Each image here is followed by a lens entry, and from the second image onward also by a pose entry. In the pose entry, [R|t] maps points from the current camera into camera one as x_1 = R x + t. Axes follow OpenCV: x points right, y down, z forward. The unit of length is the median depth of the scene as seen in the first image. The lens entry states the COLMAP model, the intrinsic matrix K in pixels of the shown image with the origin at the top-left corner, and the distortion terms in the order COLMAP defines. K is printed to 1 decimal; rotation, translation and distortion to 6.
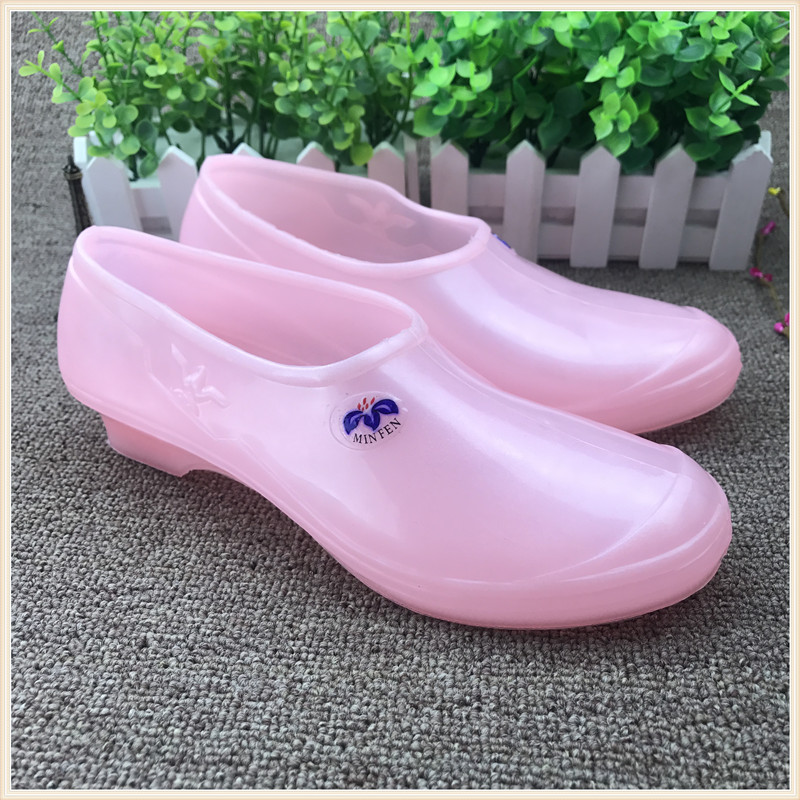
lens RADIAL K [[844.8, 0, 411.5], [0, 844.8, 390.0], [0, 0, 1]] dist [0.013302, 0.000000]
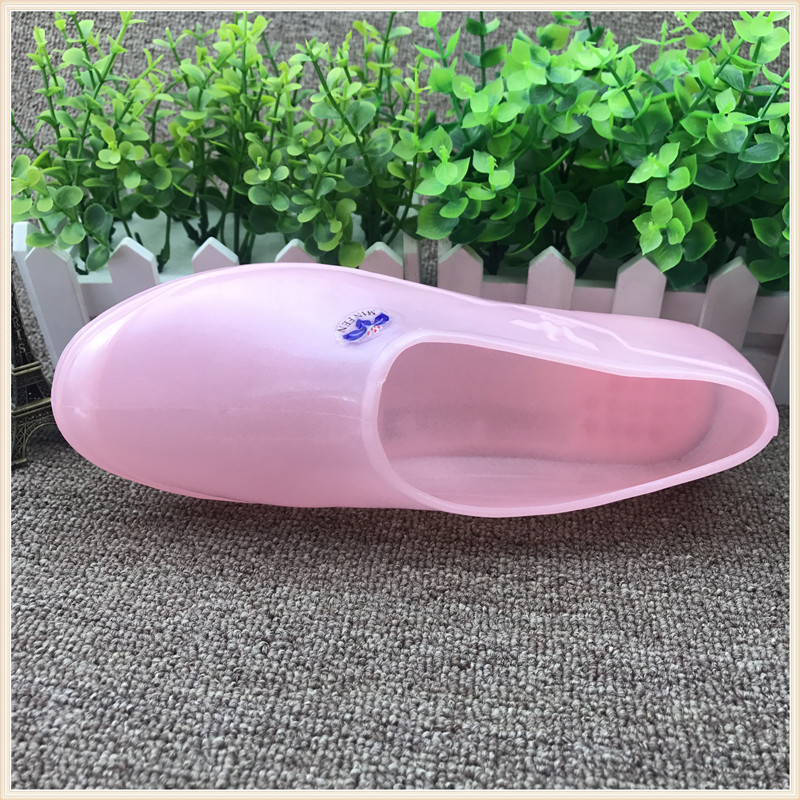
lens RADIAL K [[844.8, 0, 410.8], [0, 844.8, 403.7], [0, 0, 1]] dist [0.013302, 0.000000]
pose [[0.998513, 0.046206, -0.028925, 0.036573], [-0.047606, 0.997627, -0.049742, -0.122490], [0.026558, 0.051045, 0.998343, 0.232395]]
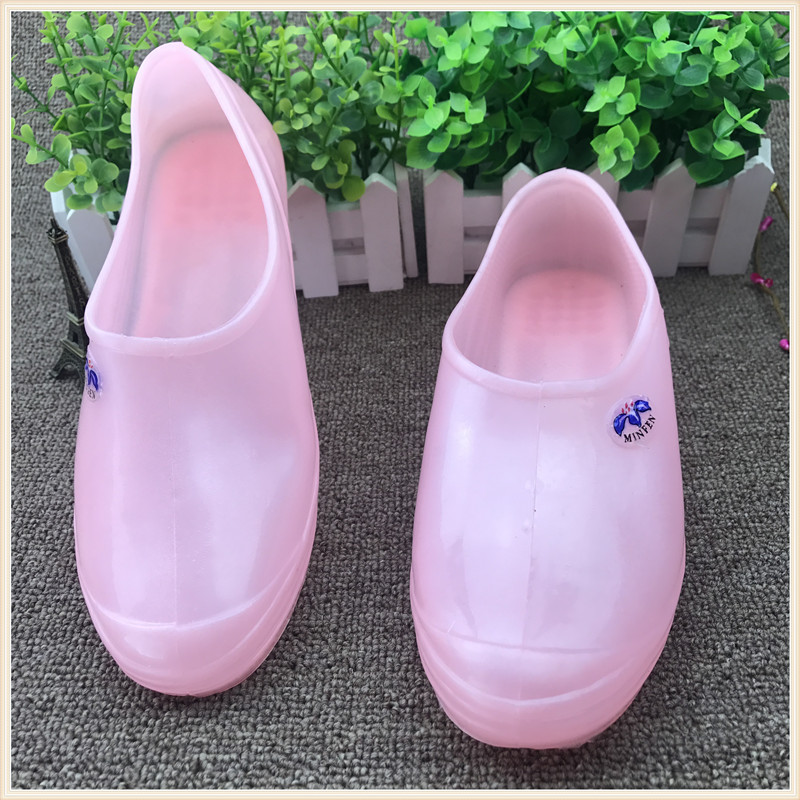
lens RADIAL K [[844.8, 0, 406.6], [0, 844.8, 377.2], [0, 0, 1]] dist [0.013302, 0.000000]
pose [[0.997592, -0.063312, 0.028325, -0.052909], [0.060159, 0.993072, 0.100940, -0.207065], [-0.034520, -0.098993, 0.994489, 0.019596]]
